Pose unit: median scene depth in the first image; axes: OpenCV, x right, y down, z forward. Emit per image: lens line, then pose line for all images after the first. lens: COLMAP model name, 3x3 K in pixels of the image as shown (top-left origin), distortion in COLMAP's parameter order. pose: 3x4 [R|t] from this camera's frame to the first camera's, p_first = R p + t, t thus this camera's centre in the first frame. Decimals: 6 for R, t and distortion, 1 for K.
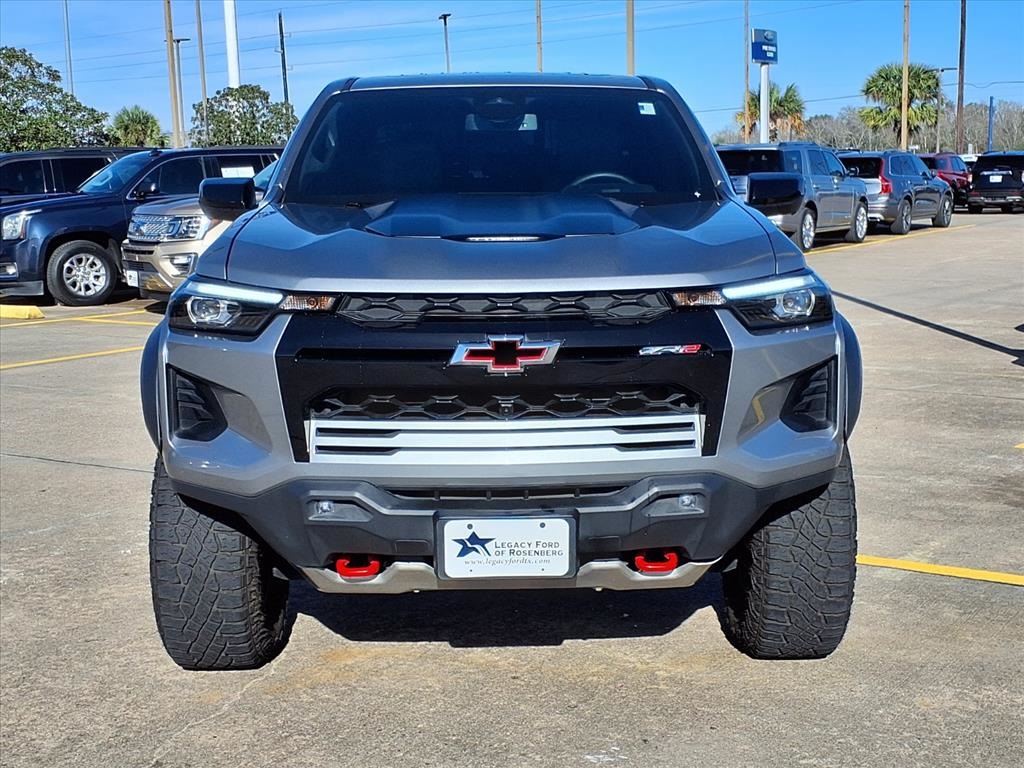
lens RADIAL K [[1410.4, 0, 512.0], [0, 1410.4, 384.0], [0, 0, 1]] dist [0.209549, -0.576732]
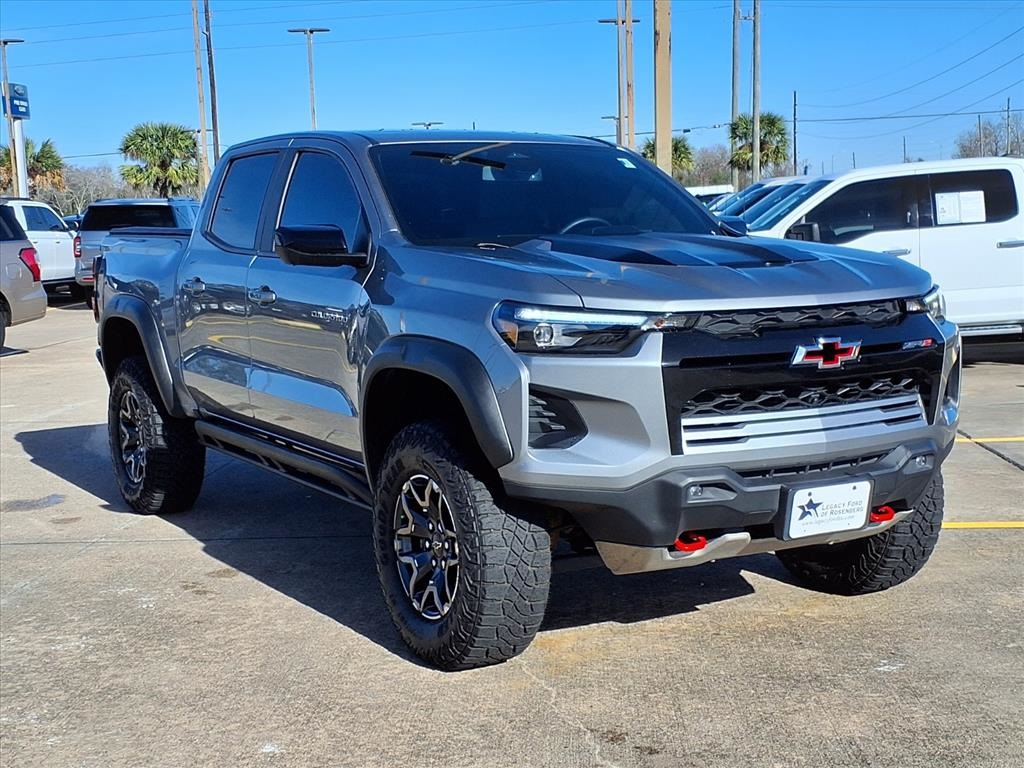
lens RADIAL K [[1410.4, 0, 512.0], [0, 1410.4, 384.0], [0, 0, 1]] dist [0.209549, -0.576732]
pose [[0.880783, -0.062787, 0.469340, -0.822944], [0.081162, 0.996520, -0.018999, 0.007042], [-0.466513, 0.054827, 0.882813, 0.015509]]
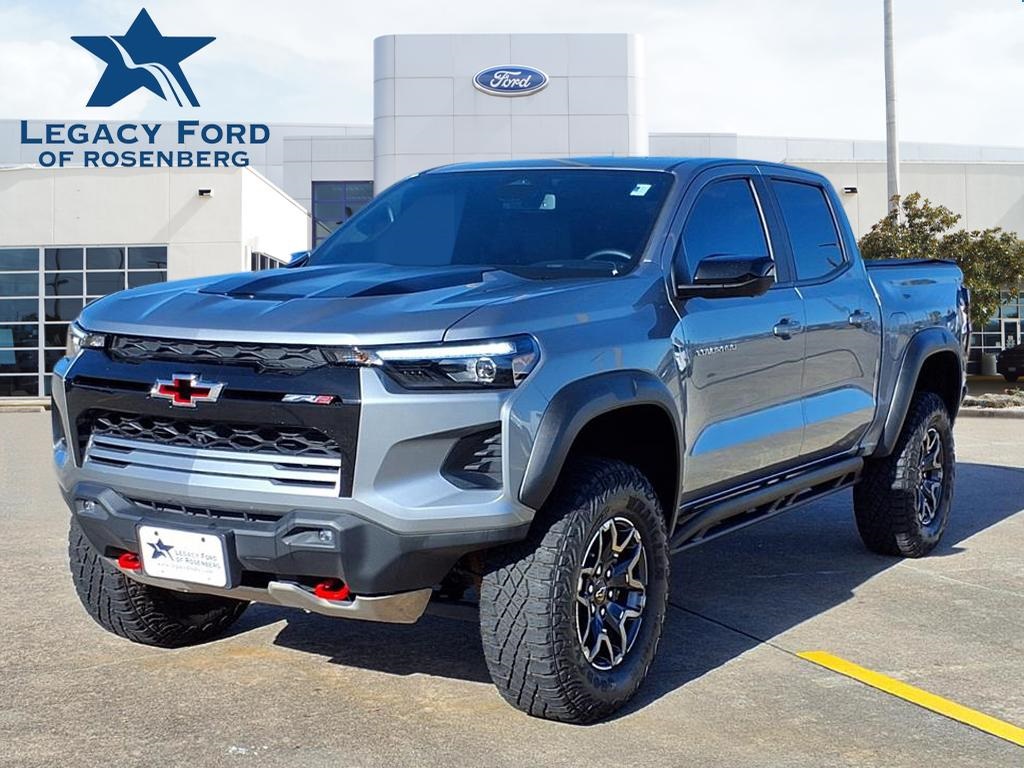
lens RADIAL K [[1410.4, 0, 512.0], [0, 1410.4, 384.0], [0, 0, 1]] dist [0.209549, -0.576732]
pose [[0.855316, 0.069526, -0.513421, 0.819339], [-0.098680, 0.994676, -0.029697, -0.017871], [0.508623, 0.076065, 0.857623, 0.109805]]
